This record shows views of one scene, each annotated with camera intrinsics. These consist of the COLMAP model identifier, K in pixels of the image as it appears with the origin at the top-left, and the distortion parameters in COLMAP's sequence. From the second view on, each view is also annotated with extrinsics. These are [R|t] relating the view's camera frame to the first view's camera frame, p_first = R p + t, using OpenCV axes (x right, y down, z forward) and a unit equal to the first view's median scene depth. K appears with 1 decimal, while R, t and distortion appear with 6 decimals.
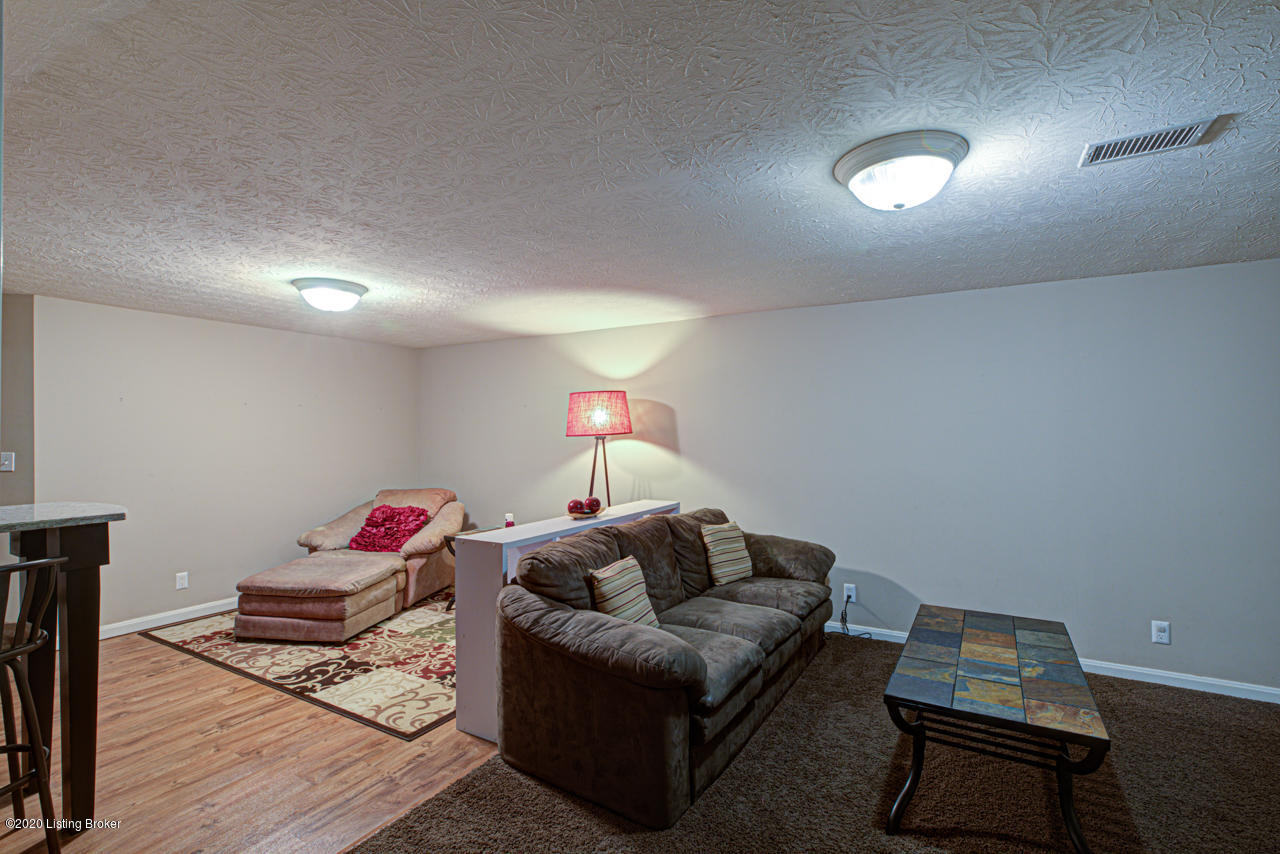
lens RADIAL K [[589.2, 0, 648.0], [0, 589.2, 435.6], [0, 0, 1]] dist [-0.002264, 0.000182]
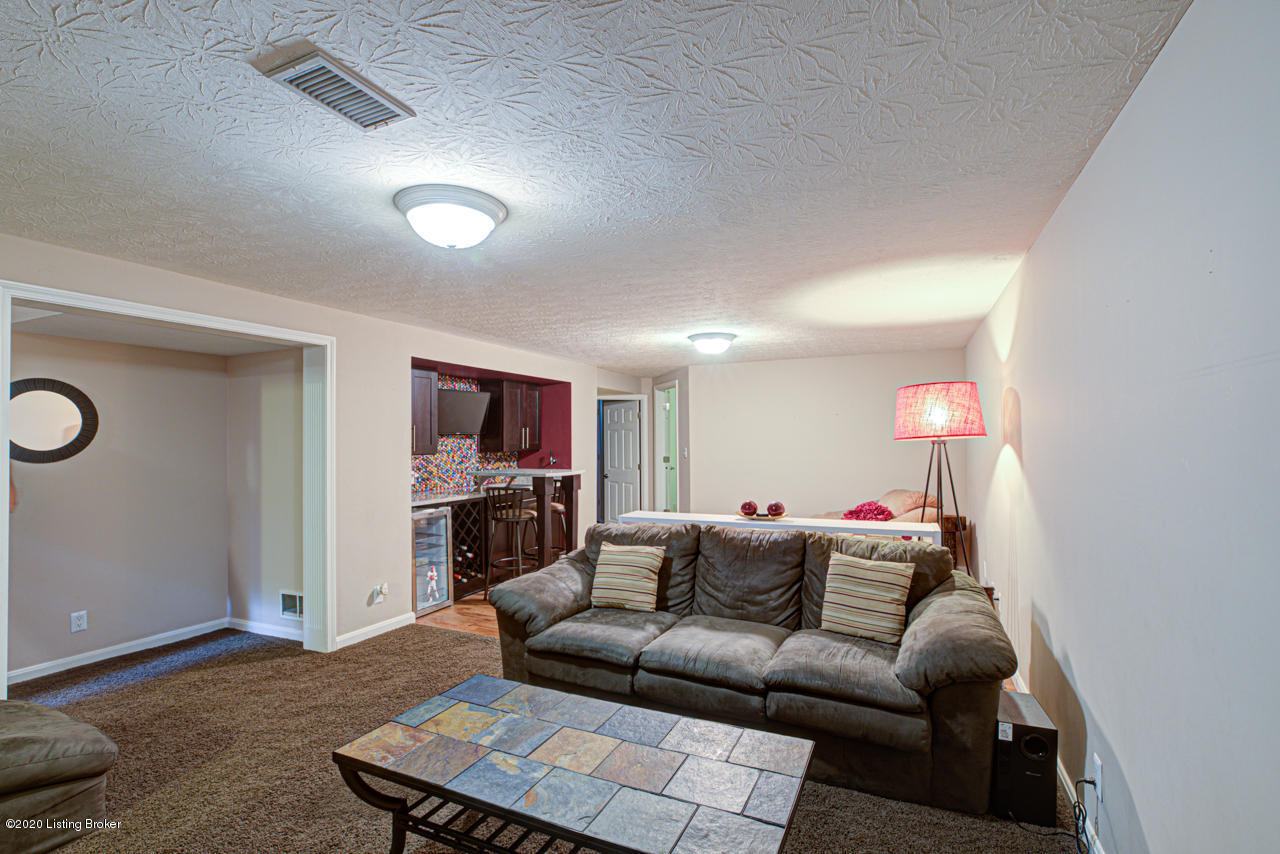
lens RADIAL K [[589.2, 0, 648.1], [0, 589.2, 428.8], [0, 0, 1]] dist [-0.002264, 0.000182]
pose [[0.104046, -0.018070, -0.994408, 0.872587], [0.003135, 0.999836, -0.017841, -0.000945], [0.994568, -0.001261, 0.104085, 0.681346]]
